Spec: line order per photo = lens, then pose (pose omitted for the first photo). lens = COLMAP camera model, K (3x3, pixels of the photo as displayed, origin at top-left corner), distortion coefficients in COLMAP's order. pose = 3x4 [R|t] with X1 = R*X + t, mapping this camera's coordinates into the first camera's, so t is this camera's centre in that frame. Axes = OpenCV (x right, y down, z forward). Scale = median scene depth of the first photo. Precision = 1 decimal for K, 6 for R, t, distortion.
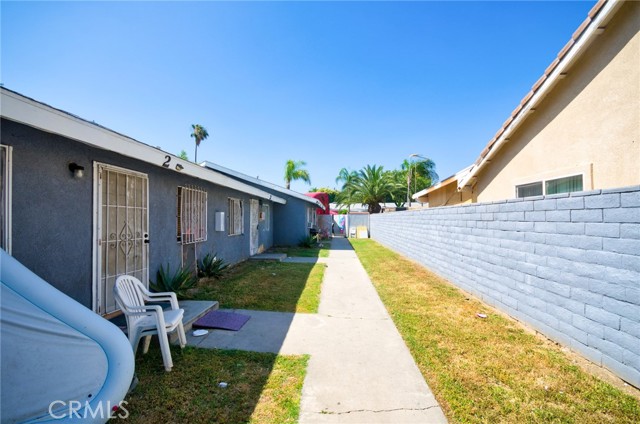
lens RADIAL K [[282.8, 0, 305.4], [0, 282.8, 213.8], [0, 0, 1]] dist [-0.000992, -0.005746]
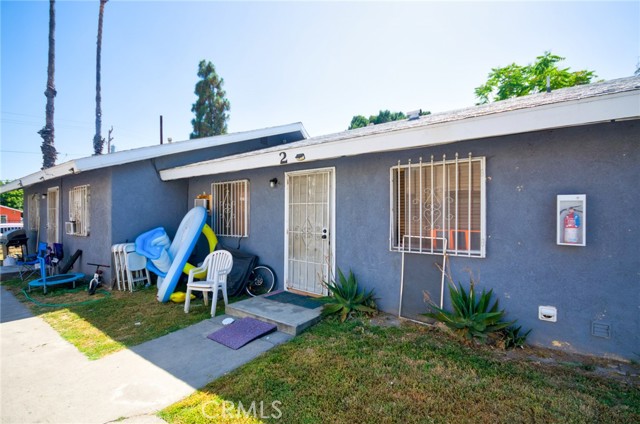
lens RADIAL K [[293.0, 0, 313.9], [0, 293.0, 213.9], [0, 0, 1]] dist [-0.000464, -0.007064]
pose [[-0.501871, -0.003980, -0.864933, 0.250487], [0.015038, 0.999798, -0.013326, 0.022790], [0.864812, -0.019695, -0.501710, 1.112070]]
